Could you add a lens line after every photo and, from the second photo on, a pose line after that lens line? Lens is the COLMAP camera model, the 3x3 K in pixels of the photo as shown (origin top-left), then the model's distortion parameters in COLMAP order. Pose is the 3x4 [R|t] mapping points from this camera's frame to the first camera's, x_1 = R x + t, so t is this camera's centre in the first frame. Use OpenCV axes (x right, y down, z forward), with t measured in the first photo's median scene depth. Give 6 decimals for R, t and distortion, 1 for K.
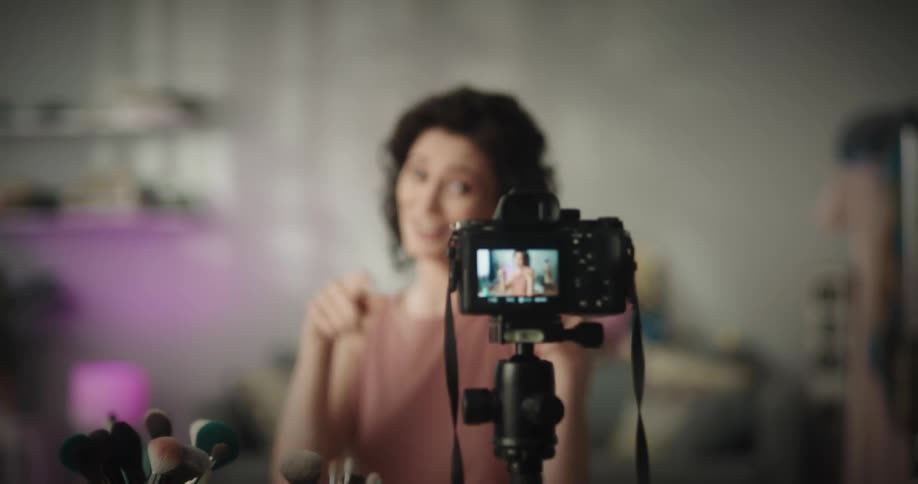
lens RADIAL K [[1562.9, 0, 459.0], [0, 1562.9, 242.0], [0, 0, 1]] dist [0.020263, 0.109034]
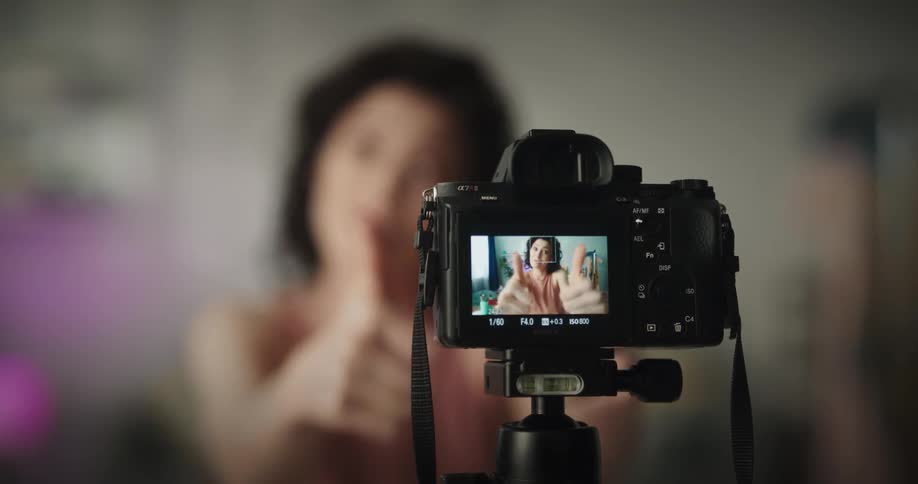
lens RADIAL K [[1562.9, 0, 459.0], [0, 1562.9, 242.0], [0, 0, 1]] dist [0.020263, 0.109034]
pose [[0.999803, 0.000422, 0.019861, -0.003298], [-0.000293, 0.999979, -0.006503, 0.011220], [-0.019863, 0.006496, 0.999782, 0.418604]]
